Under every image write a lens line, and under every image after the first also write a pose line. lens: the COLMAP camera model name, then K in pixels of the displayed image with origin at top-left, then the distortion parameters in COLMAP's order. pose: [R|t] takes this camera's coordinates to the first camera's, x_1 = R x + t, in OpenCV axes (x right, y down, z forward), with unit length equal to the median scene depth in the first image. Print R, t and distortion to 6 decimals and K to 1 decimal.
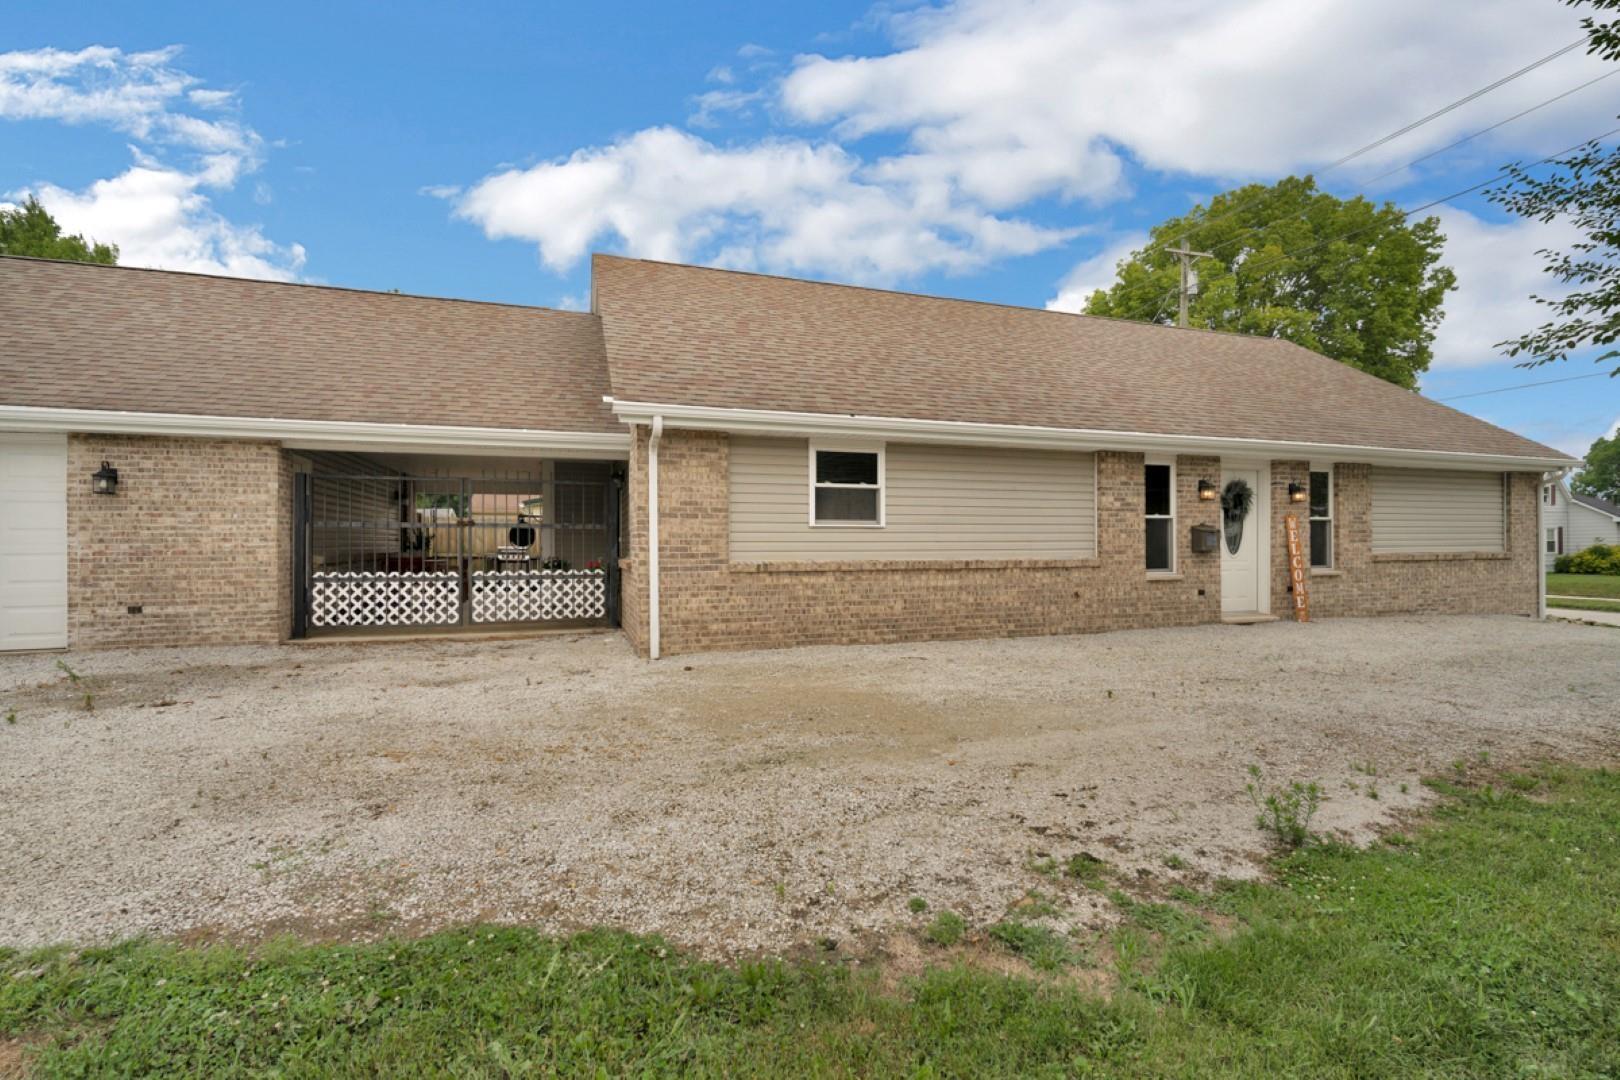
lens RADIAL K [[707.8, 0, 817.1], [0, 707.8, 542.9], [0, 0, 1]] dist [-0.010327, 0.002215]
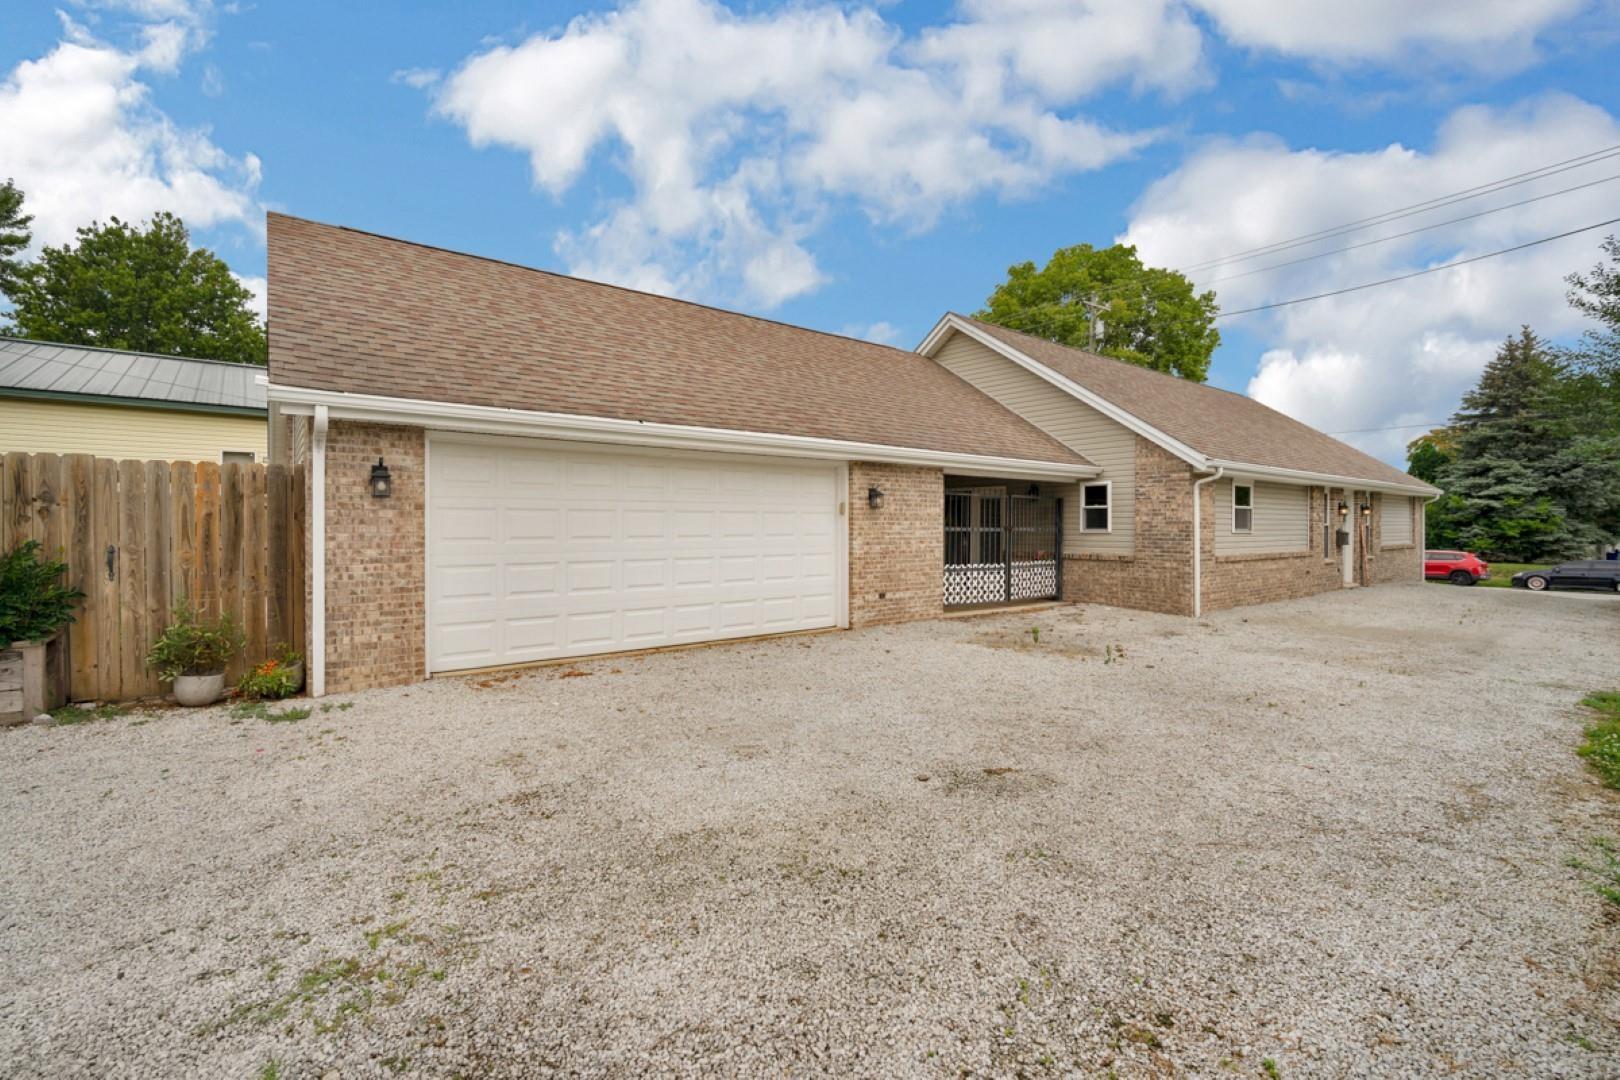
lens RADIAL K [[707.8, 0, 815.5], [0, 707.8, 536.9], [0, 0, 1]] dist [-0.010327, 0.002215]
pose [[0.943510, 0.001071, 0.331341, -1.375491], [-0.007333, 0.999817, 0.017649, -0.033832], [-0.331262, -0.019082, 0.943346, -0.189283]]
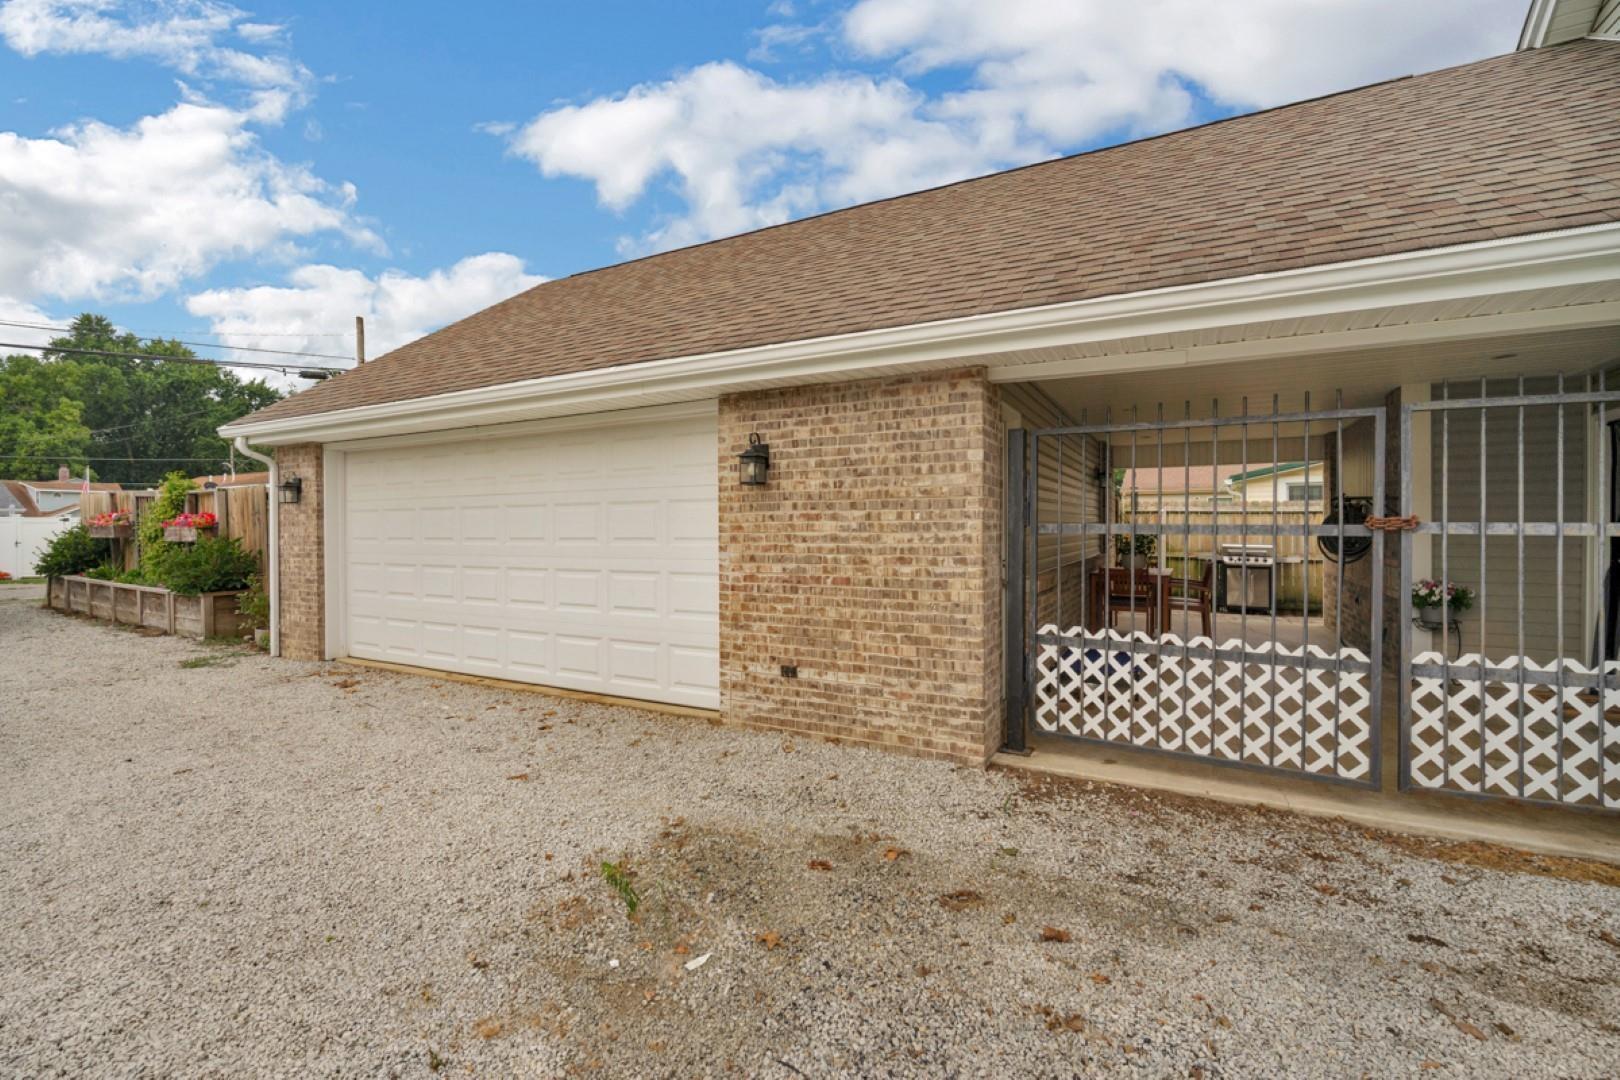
lens RADIAL K [[707.8, 0, 814.7], [0, 707.8, 533.0], [0, 0, 1]] dist [-0.010327, 0.002215]
pose [[0.675382, 0.006589, -0.737439, -0.448682], [0.004249, 0.999909, 0.012825, -0.030637], [0.737456, -0.011795, 0.675292, 0.538182]]
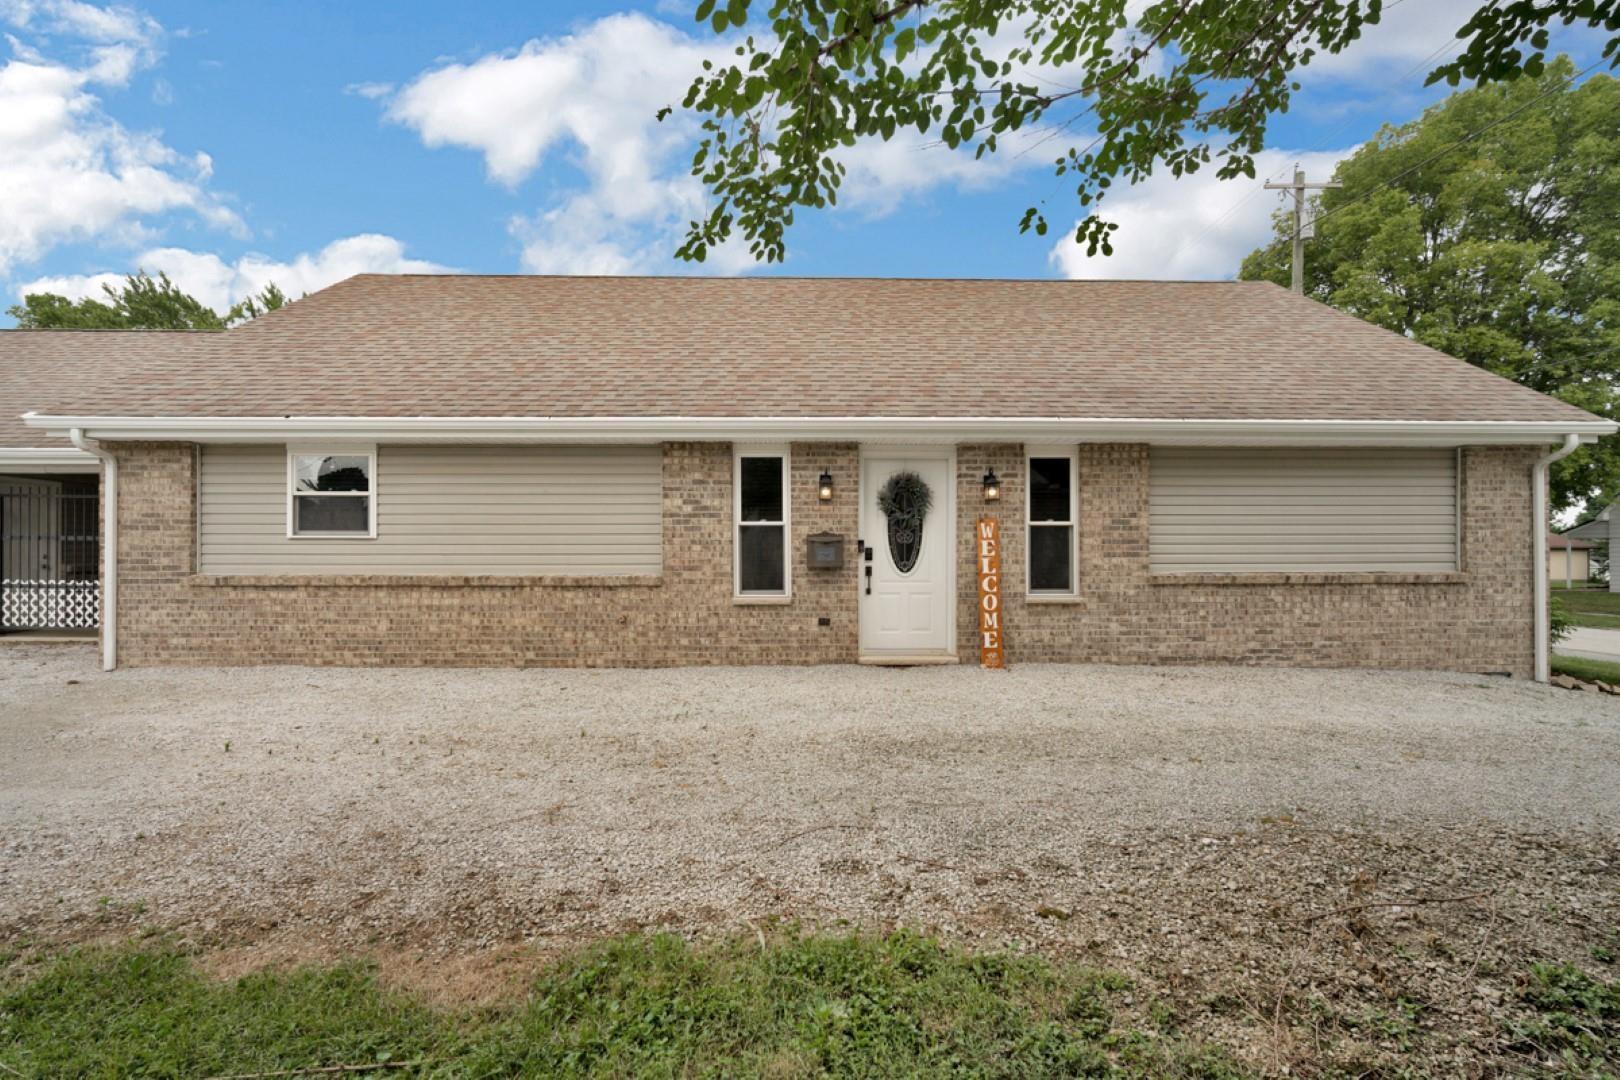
lens RADIAL K [[707.8, 0, 811.3], [0, 707.8, 555.4], [0, 0, 1]] dist [-0.010327, 0.002215]
pose [[0.951614, 0.003281, -0.307278, 0.897226], [-0.002793, 0.999994, 0.002028, -0.003870], [0.307283, -0.001072, 0.951617, 0.312663]]
